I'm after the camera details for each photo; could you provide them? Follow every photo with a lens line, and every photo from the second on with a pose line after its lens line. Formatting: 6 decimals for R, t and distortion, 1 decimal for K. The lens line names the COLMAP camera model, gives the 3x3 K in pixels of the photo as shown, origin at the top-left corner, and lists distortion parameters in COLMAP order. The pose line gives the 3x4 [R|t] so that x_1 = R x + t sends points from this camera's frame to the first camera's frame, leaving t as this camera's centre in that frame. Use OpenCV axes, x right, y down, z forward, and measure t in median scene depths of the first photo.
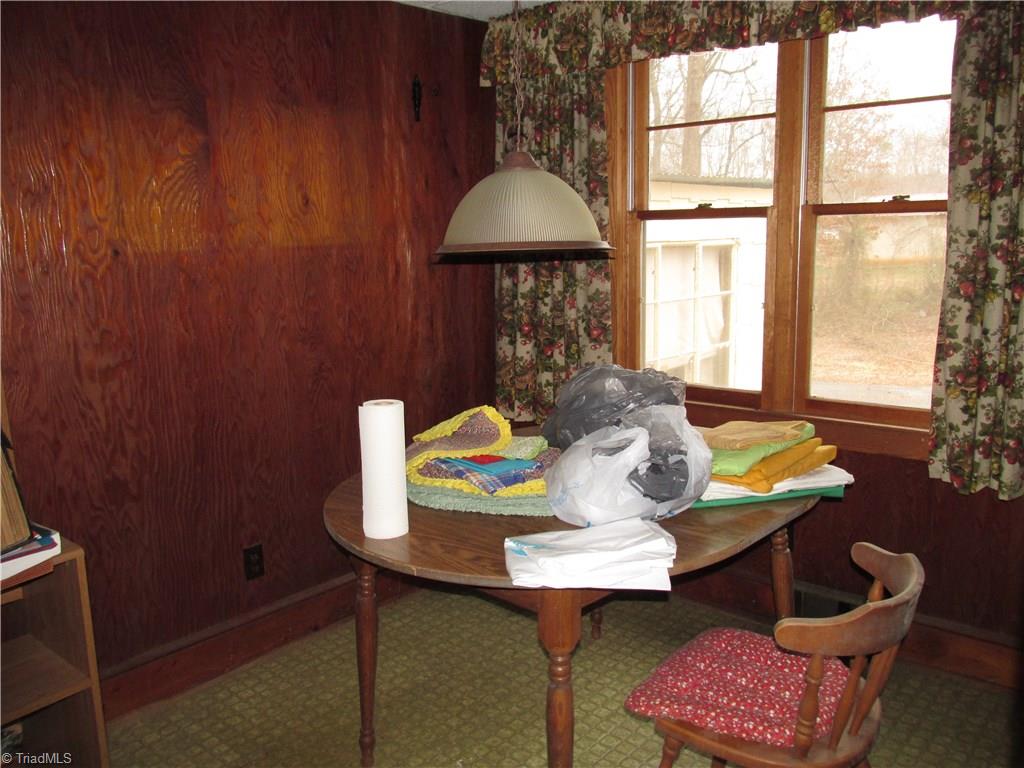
lens RADIAL K [[857.6, 0, 520.5], [0, 857.6, 387.1], [0, 0, 1]] dist [-0.041611, 0.031165]
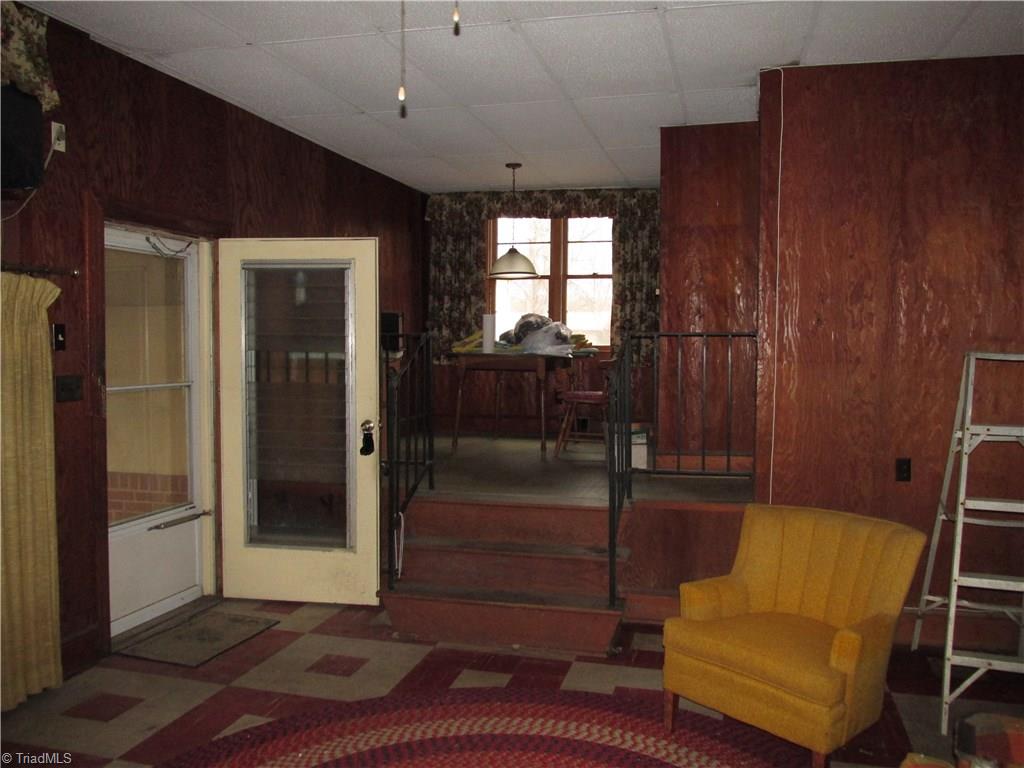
lens RADIAL K [[857.6, 0, 515.2], [0, 857.6, 391.2], [0, 0, 1]] dist [-0.041611, 0.031165]
pose [[0.890797, 0.008662, 0.454319, -1.014602], [0.052782, 0.991078, -0.122388, 0.469939], [-0.451326, 0.133003, 0.882392, -1.276101]]
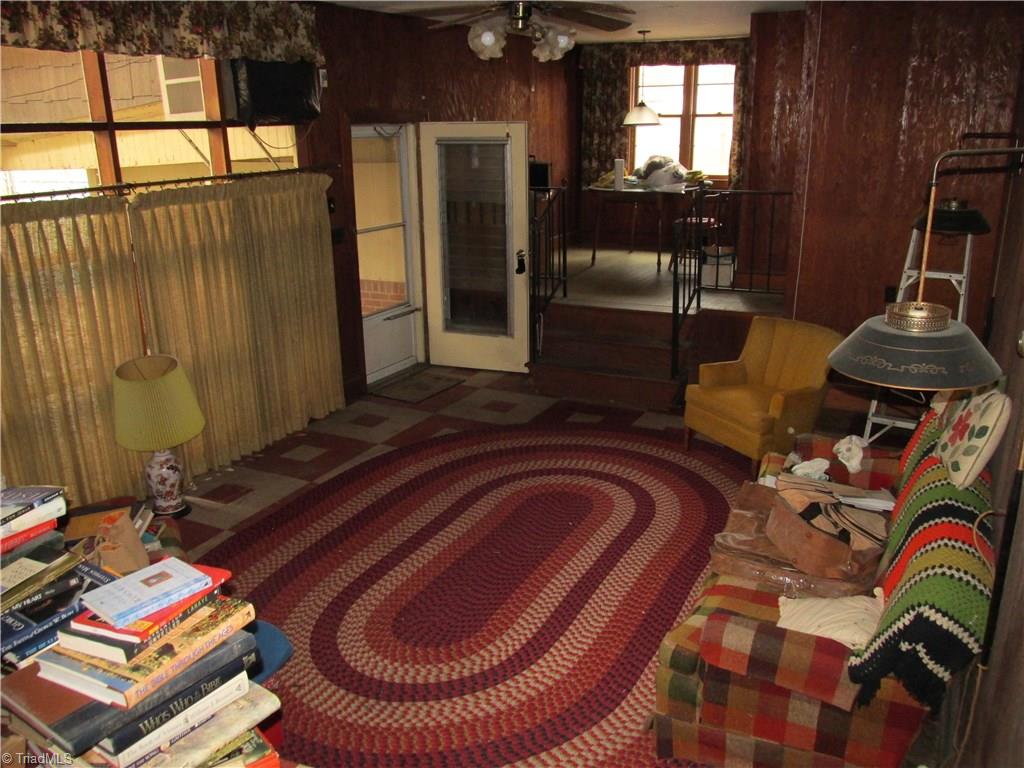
lens RADIAL K [[857.6, 0, 517.5], [0, 857.6, 391.5], [0, 0, 1]] dist [-0.041611, 0.031165]
pose [[0.968009, -0.060735, 0.243455, -1.139313], [0.032487, 0.992433, 0.118411, 0.420880], [-0.248805, -0.106714, 0.962657, -2.036058]]
